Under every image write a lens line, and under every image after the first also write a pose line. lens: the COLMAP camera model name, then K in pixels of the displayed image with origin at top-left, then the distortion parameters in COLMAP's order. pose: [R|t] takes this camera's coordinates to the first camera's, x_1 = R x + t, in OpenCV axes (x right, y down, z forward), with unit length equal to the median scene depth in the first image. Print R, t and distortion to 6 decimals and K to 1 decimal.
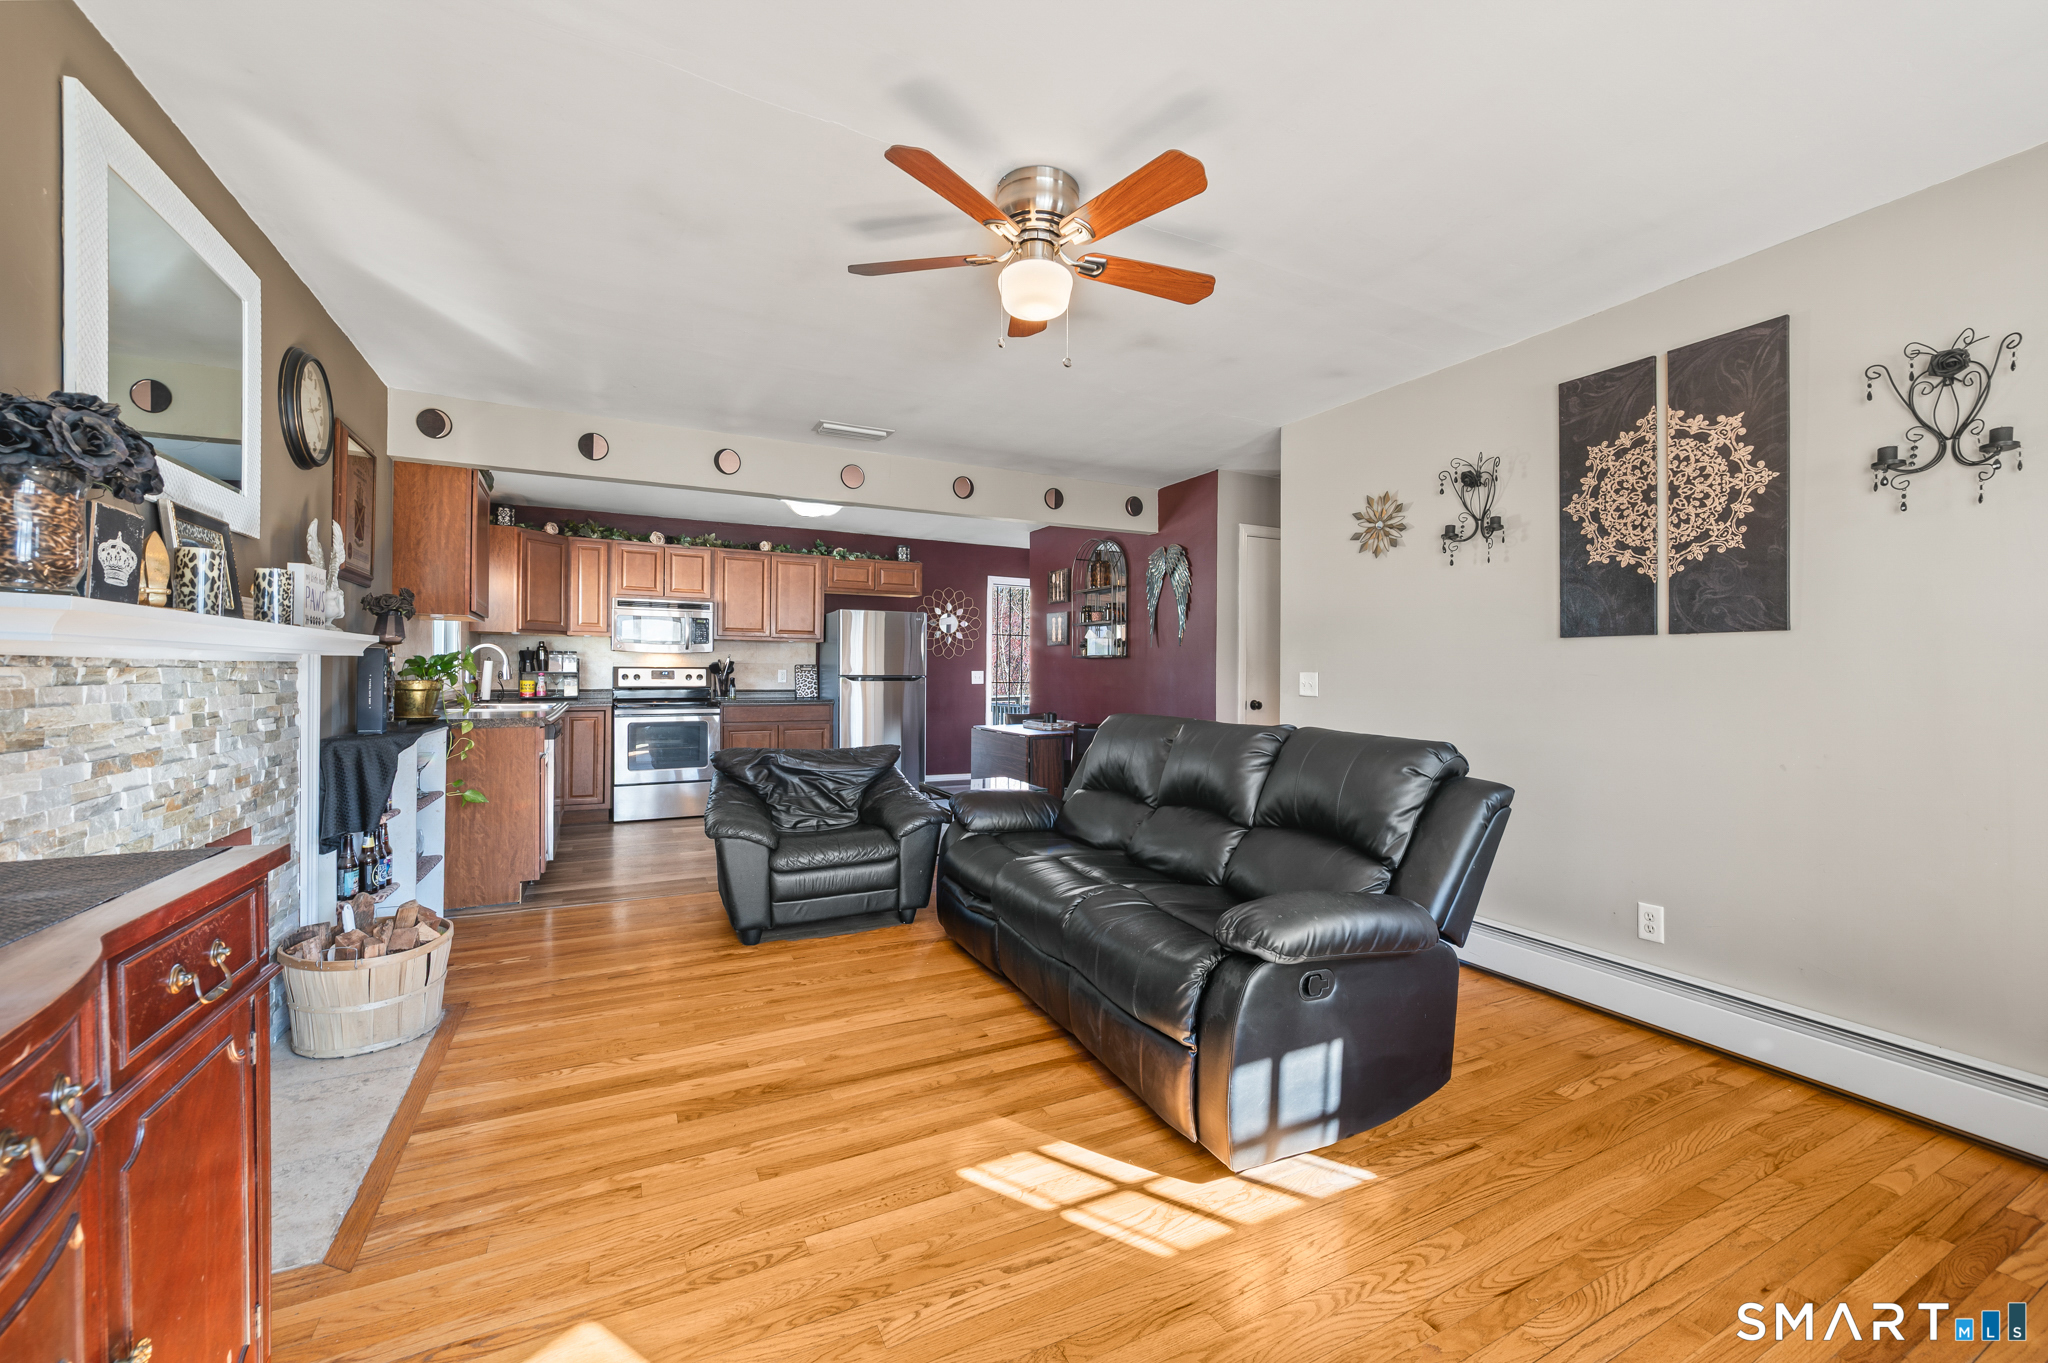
lens RADIAL K [[815.3, 0, 1025.5], [0, 815.3, 678.1], [0, 0, 1]] dist [0.001108, 0.000282]
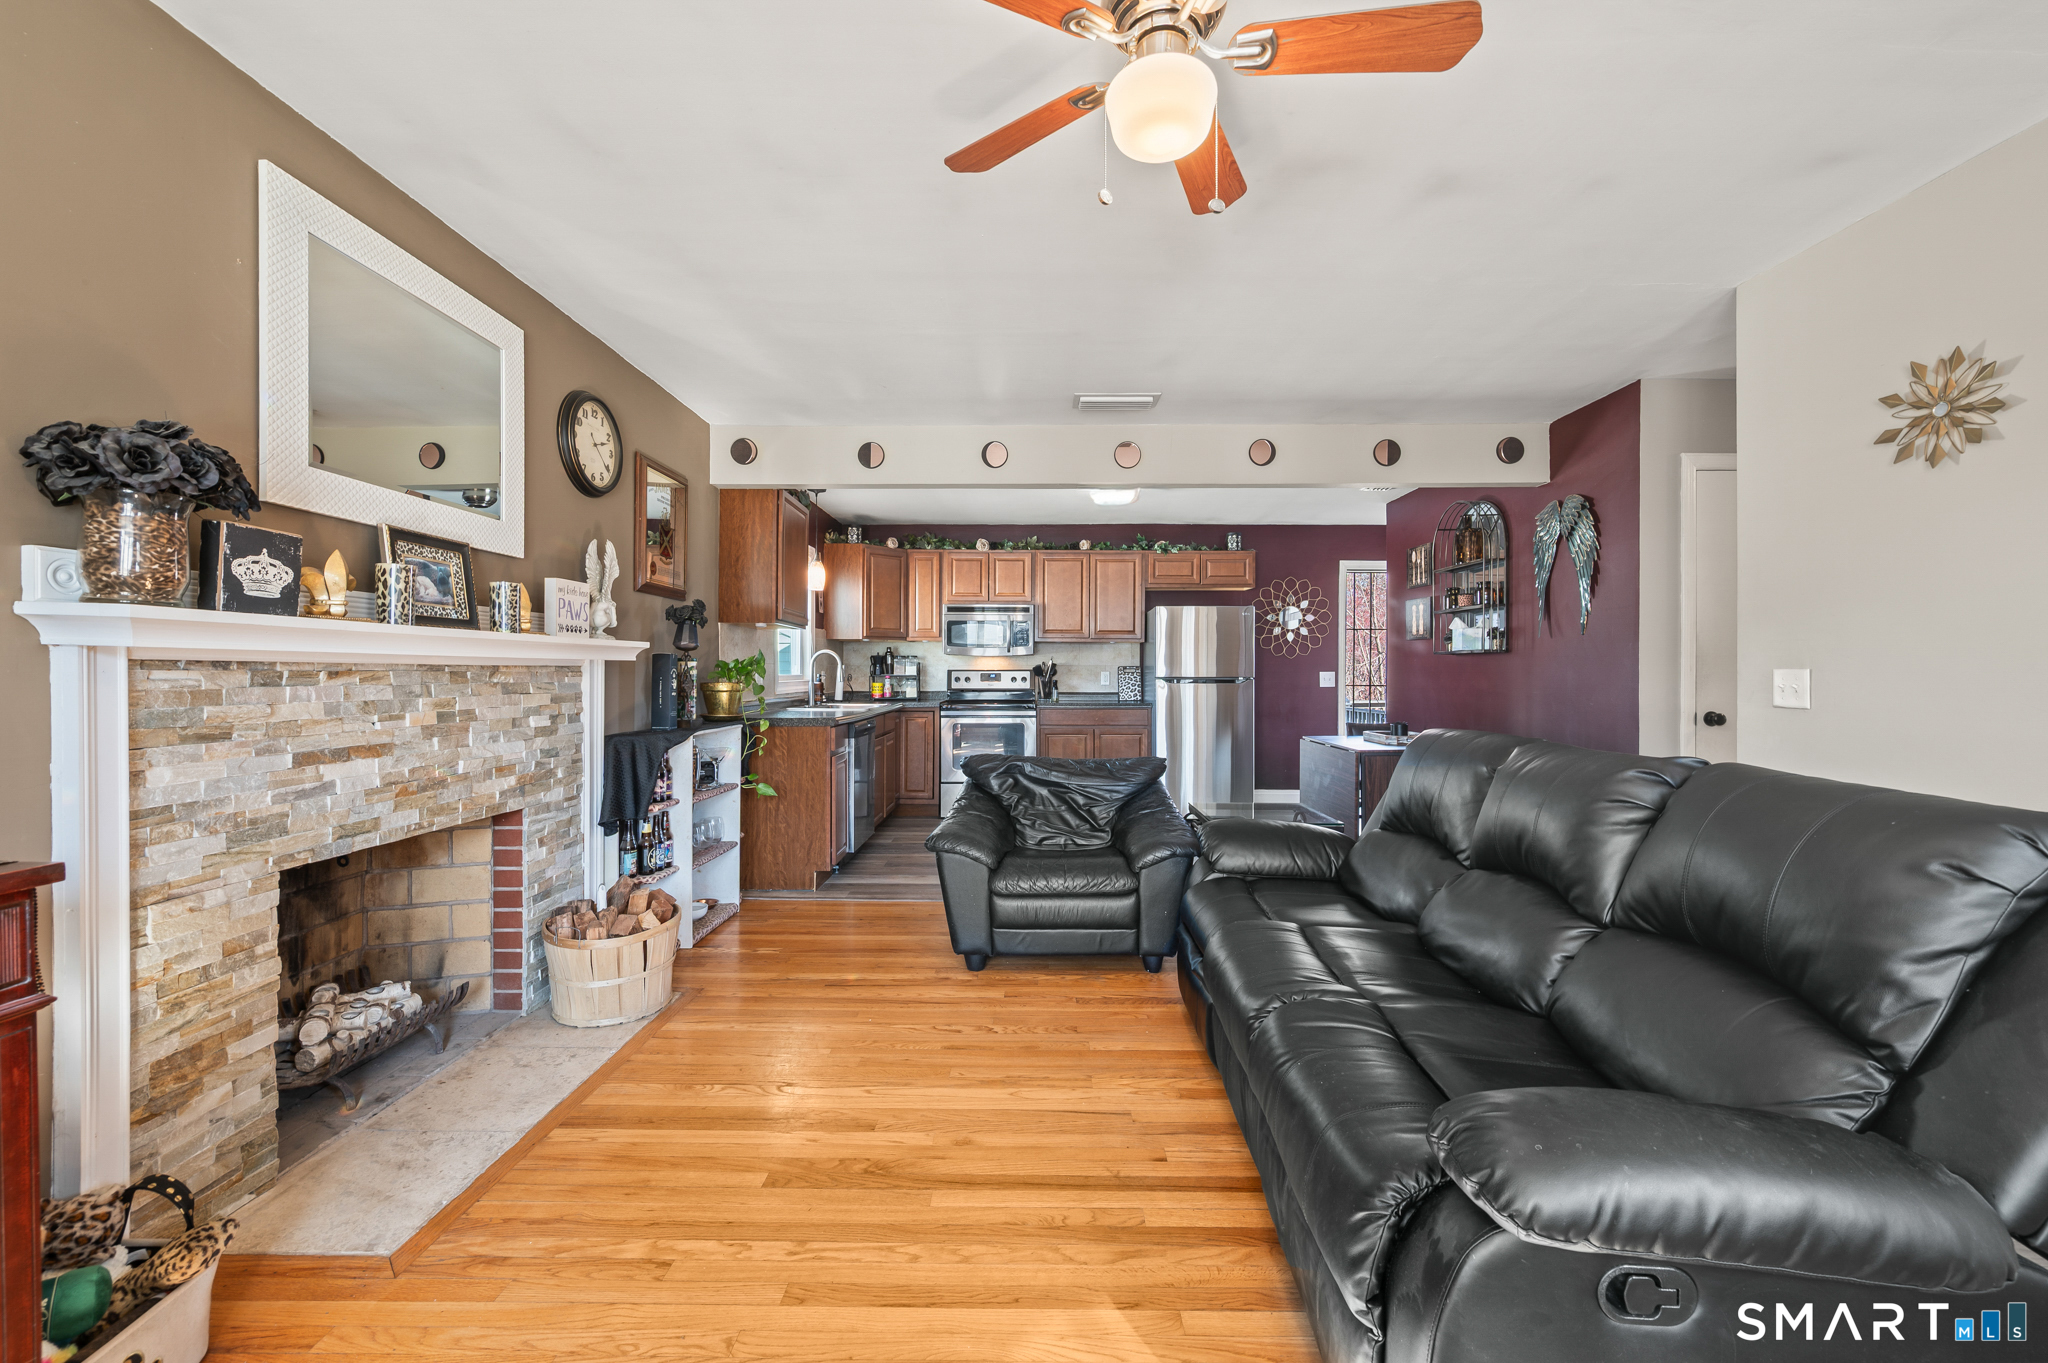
lens RADIAL K [[815.3, 0, 1025.5], [0, 815.3, 678.1], [0, 0, 1]] dist [0.001108, 0.000282]
pose [[0.886254, -0.002821, -0.463191, 0.144865], [0.001353, 0.999993, -0.003502, 0.001231], [0.463198, 0.002477, 0.886252, 0.219302]]
